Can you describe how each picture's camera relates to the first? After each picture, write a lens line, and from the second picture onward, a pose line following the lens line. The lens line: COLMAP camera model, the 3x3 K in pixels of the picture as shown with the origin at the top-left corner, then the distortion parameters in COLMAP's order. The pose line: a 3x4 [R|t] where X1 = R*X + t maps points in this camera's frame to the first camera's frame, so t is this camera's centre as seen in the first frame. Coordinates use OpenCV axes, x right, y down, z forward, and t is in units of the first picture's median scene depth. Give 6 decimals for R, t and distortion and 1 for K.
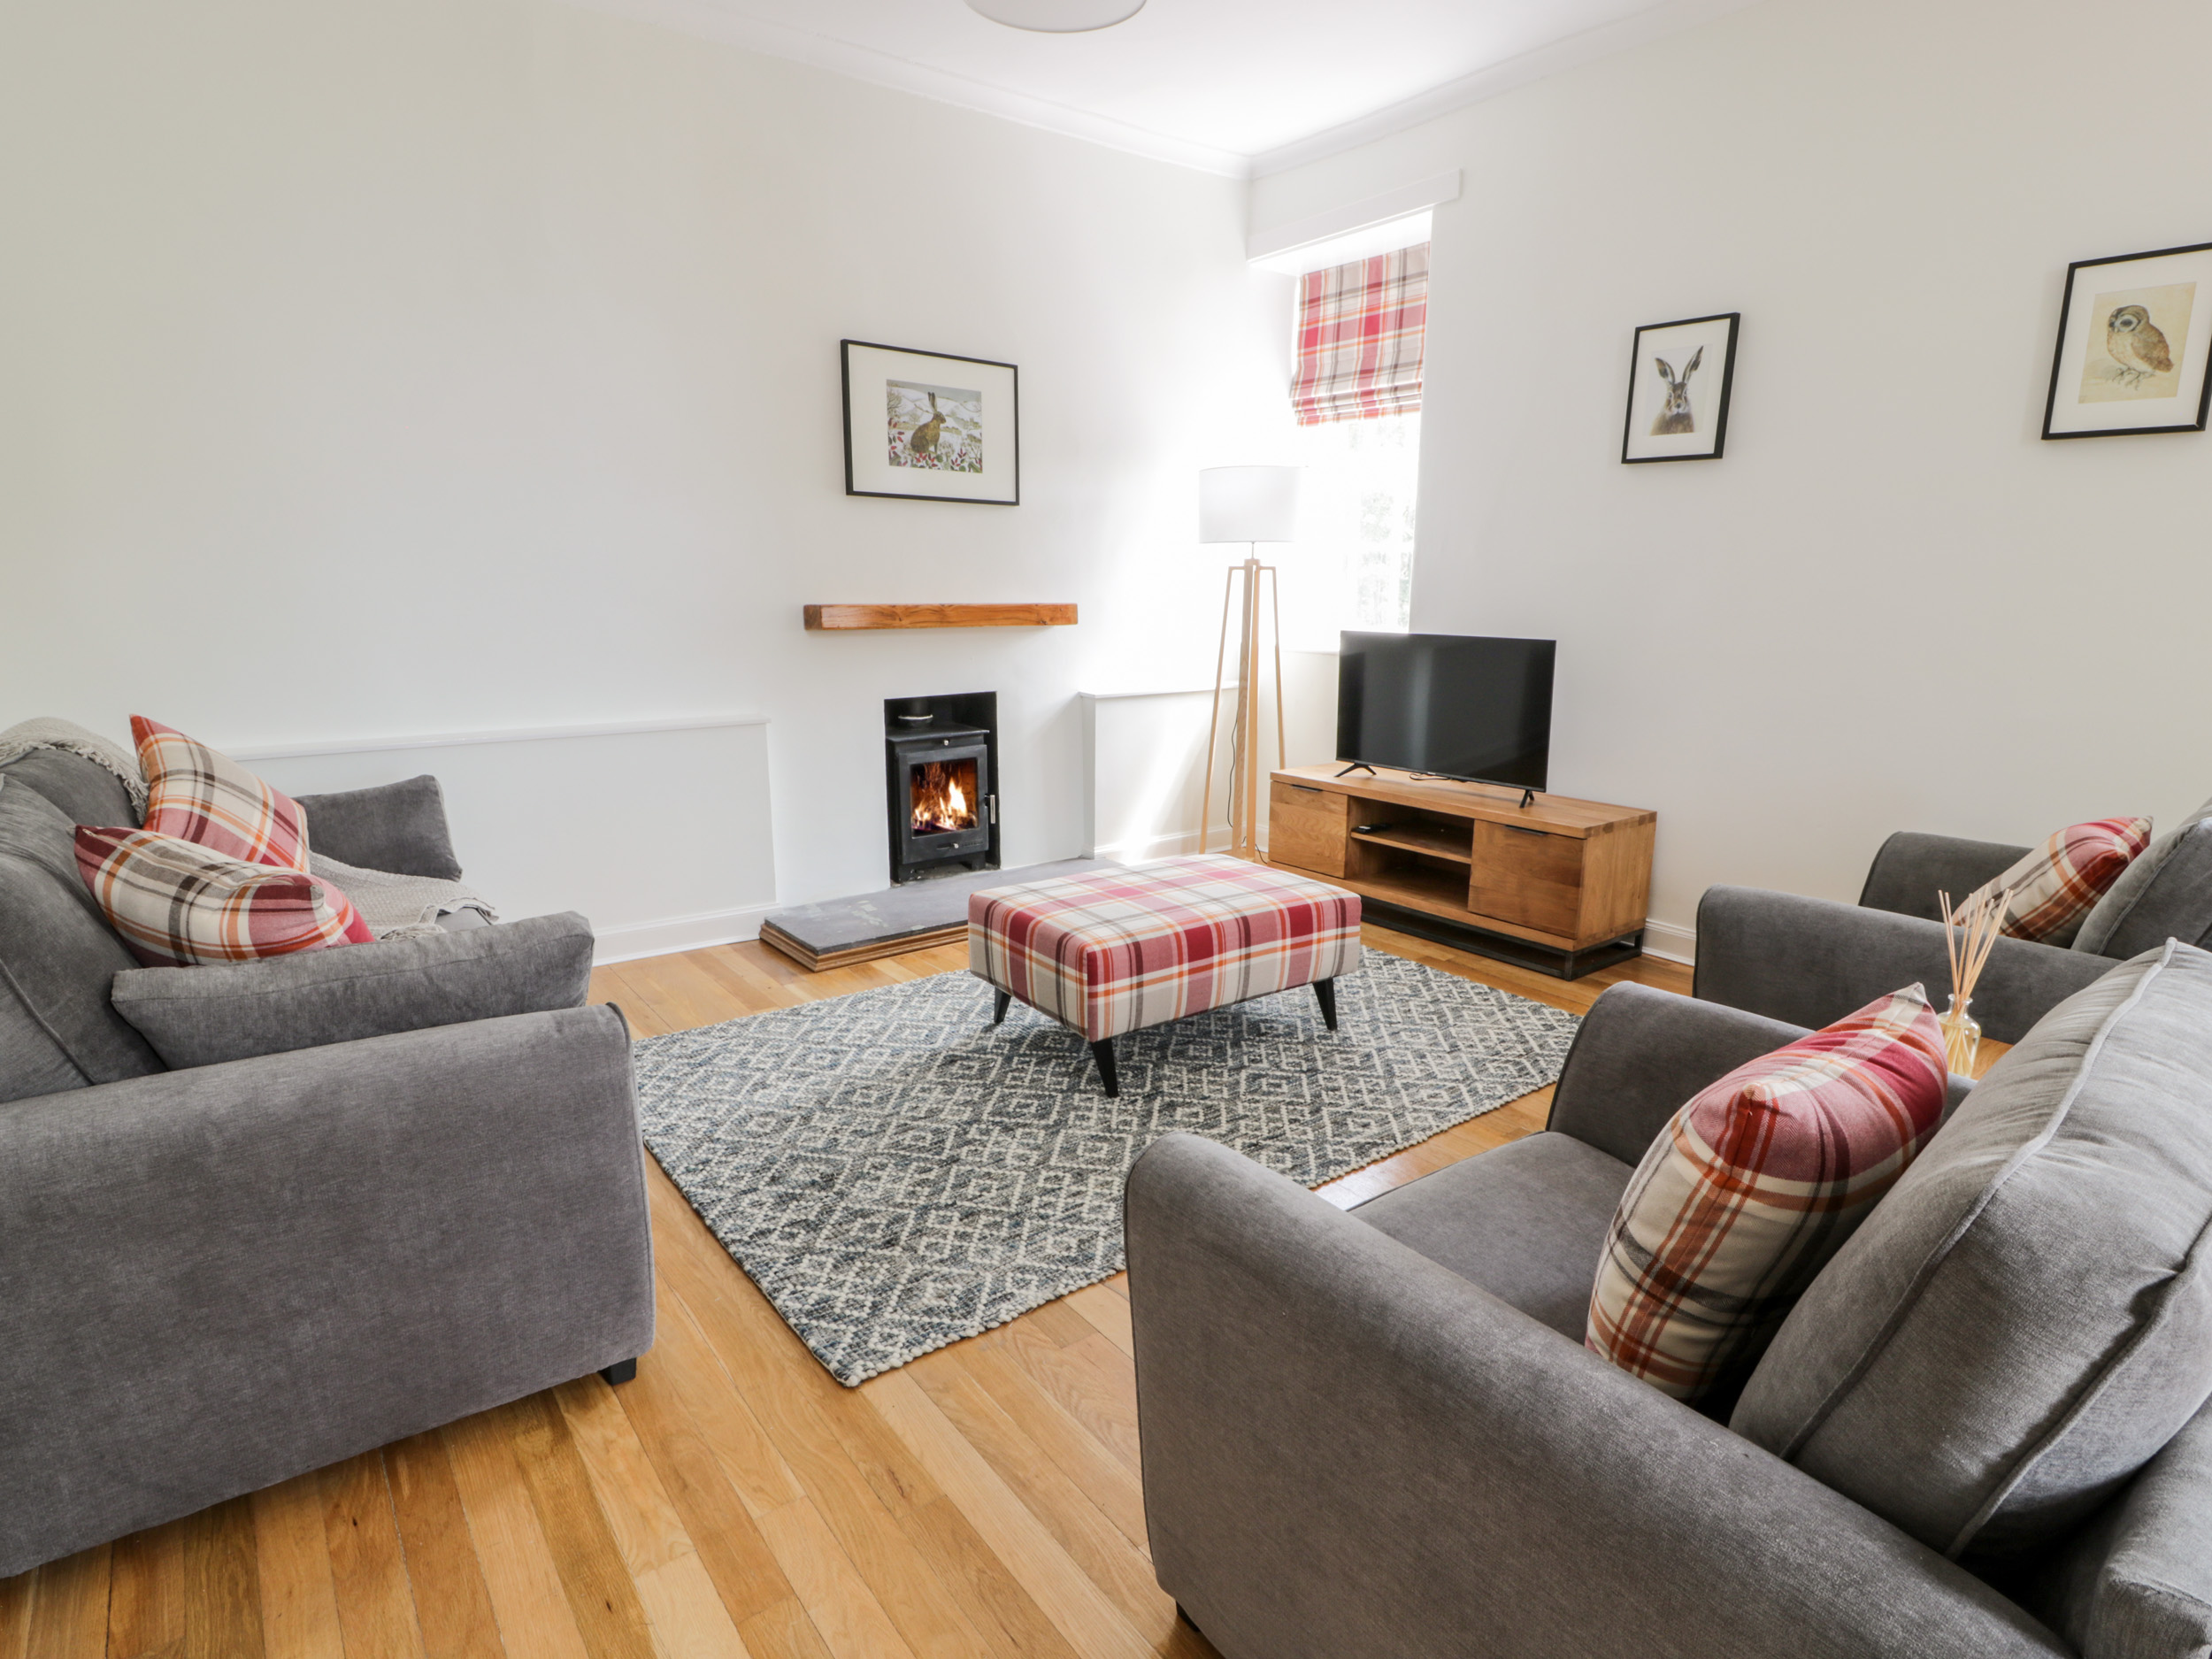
lens RADIAL K [[1138.1, 0, 1137.7], [0, 1138.1, 844.3], [0, 0, 1]] dist [0.002398, -0.014258]
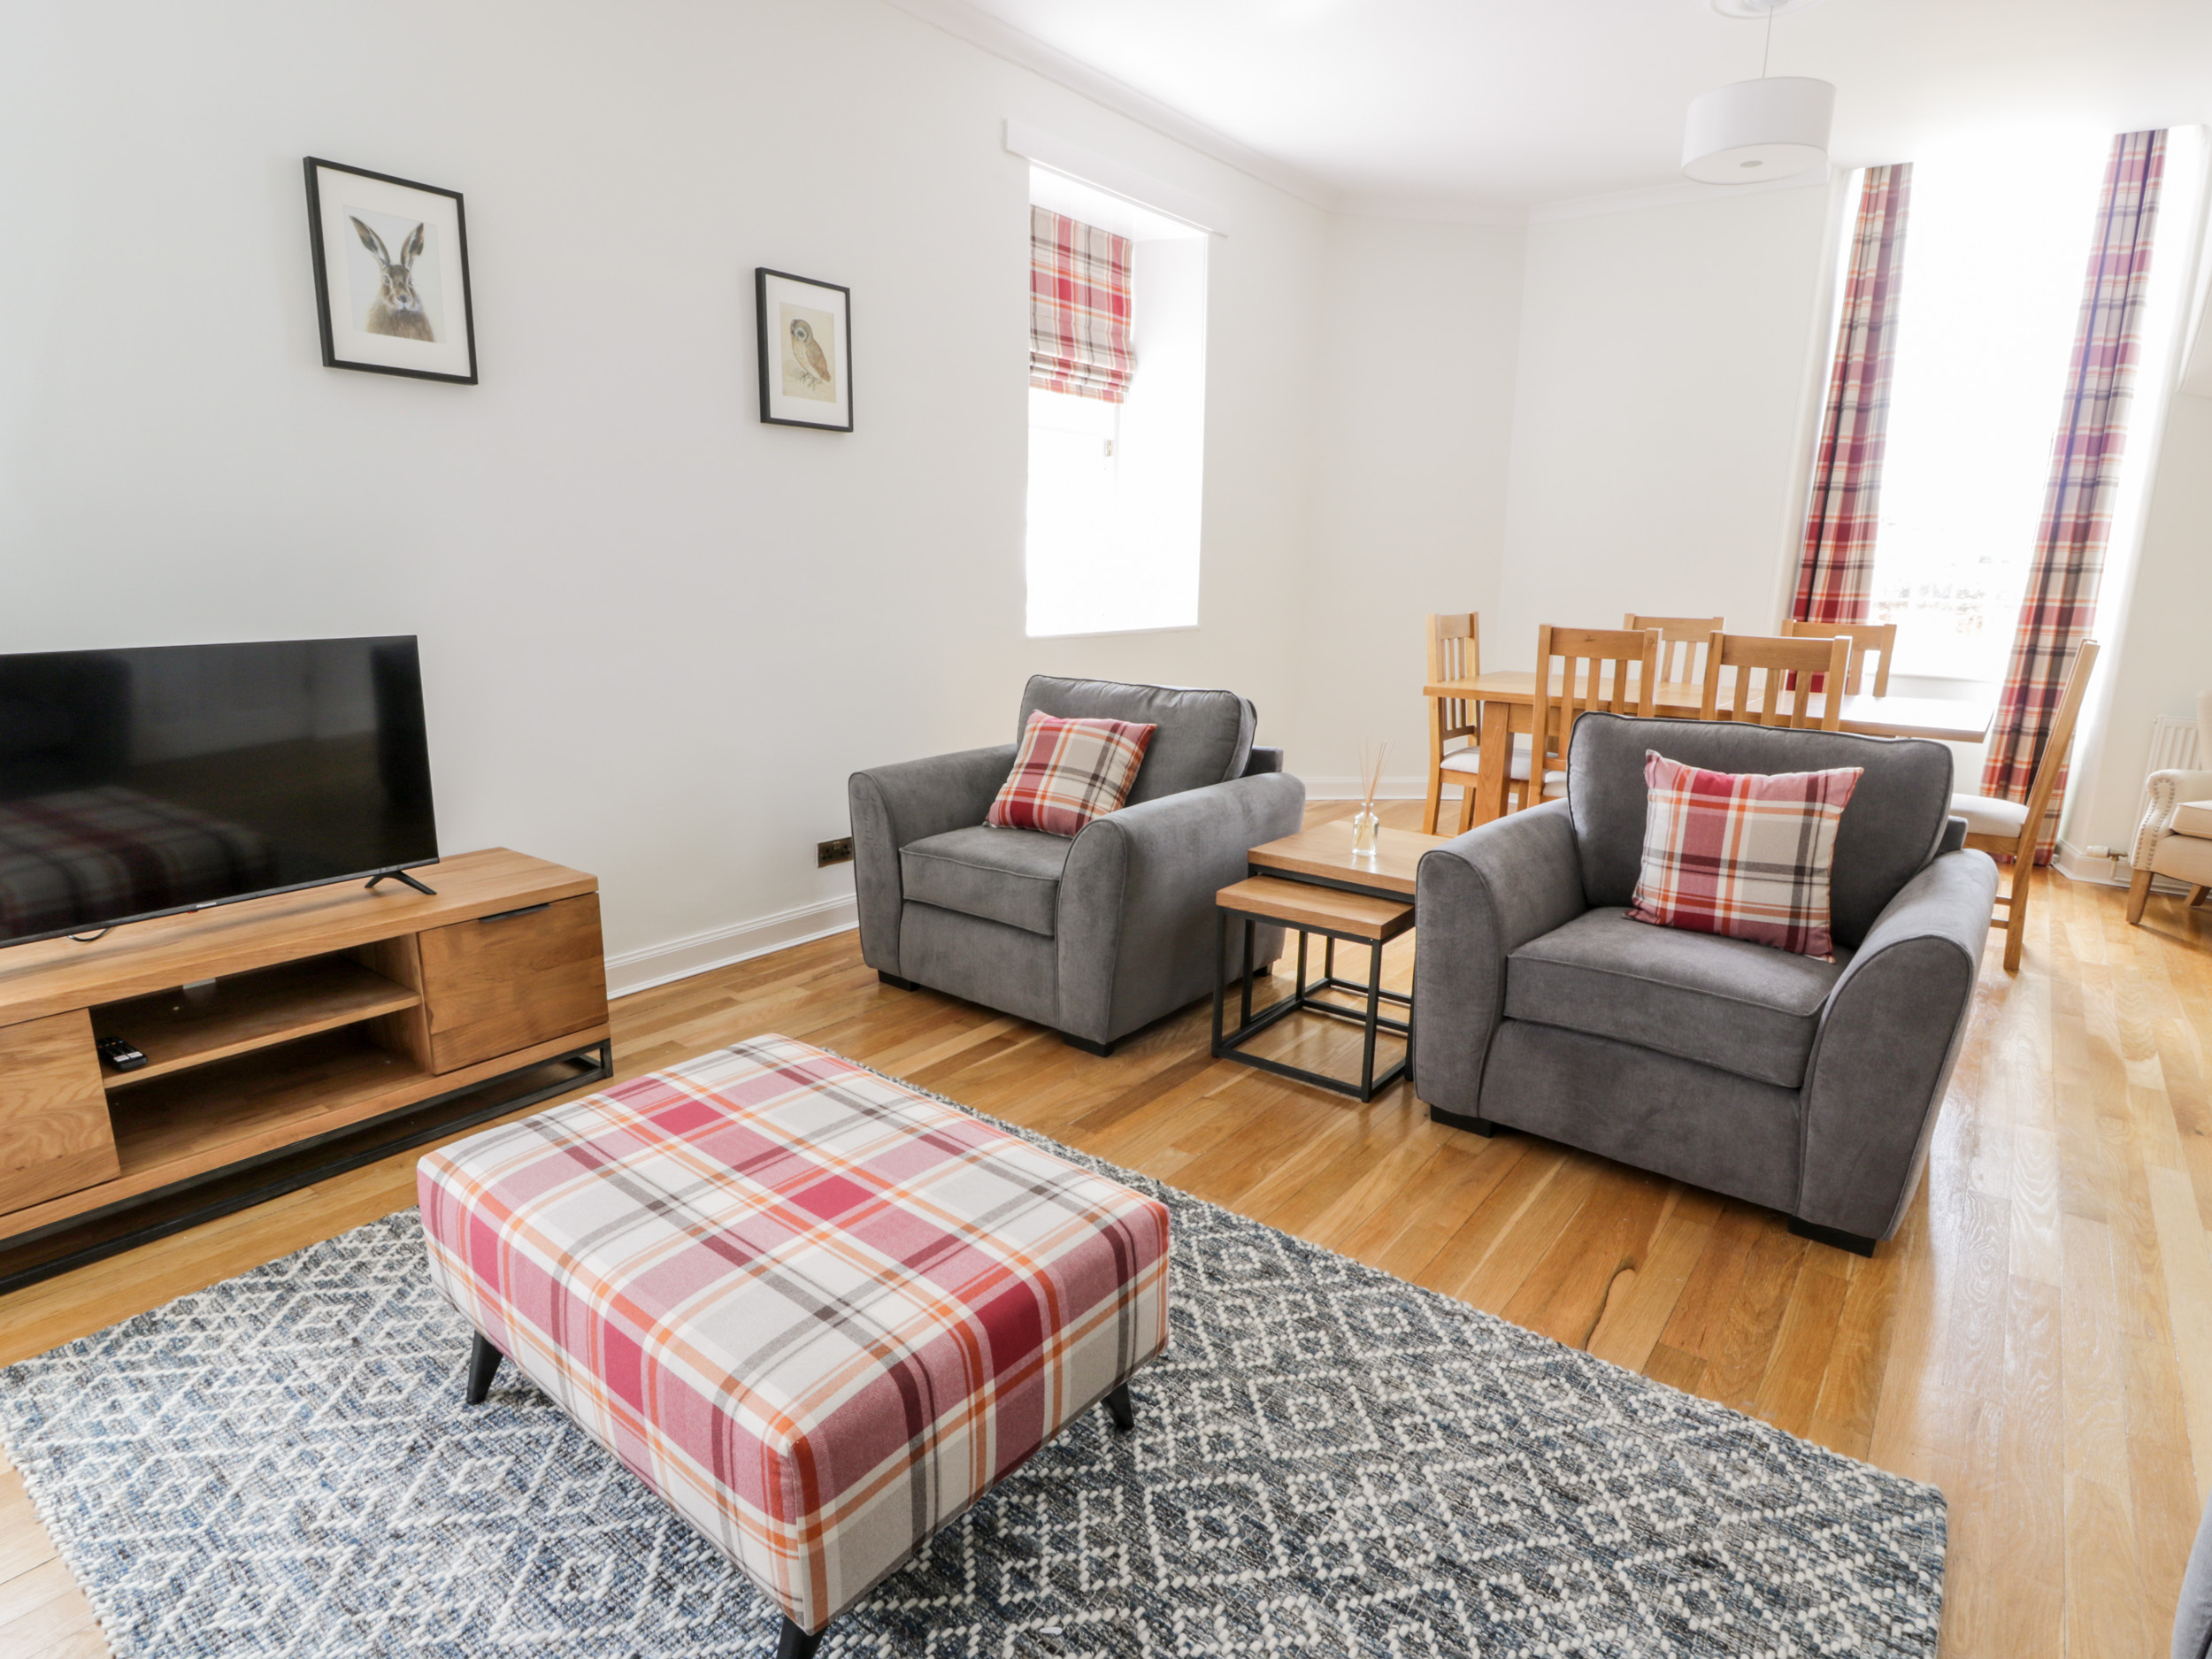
lens RADIAL K [[1138.1, 0, 1137.7], [0, 1138.1, 844.3], [0, 0, 1]] dist [0.002398, -0.014258]
pose [[-0.227639, -0.247958, 0.941646, -0.606412], [0.204644, 0.933256, 0.295220, -0.283919], [-0.951999, 0.259906, -0.161702, 1.198225]]
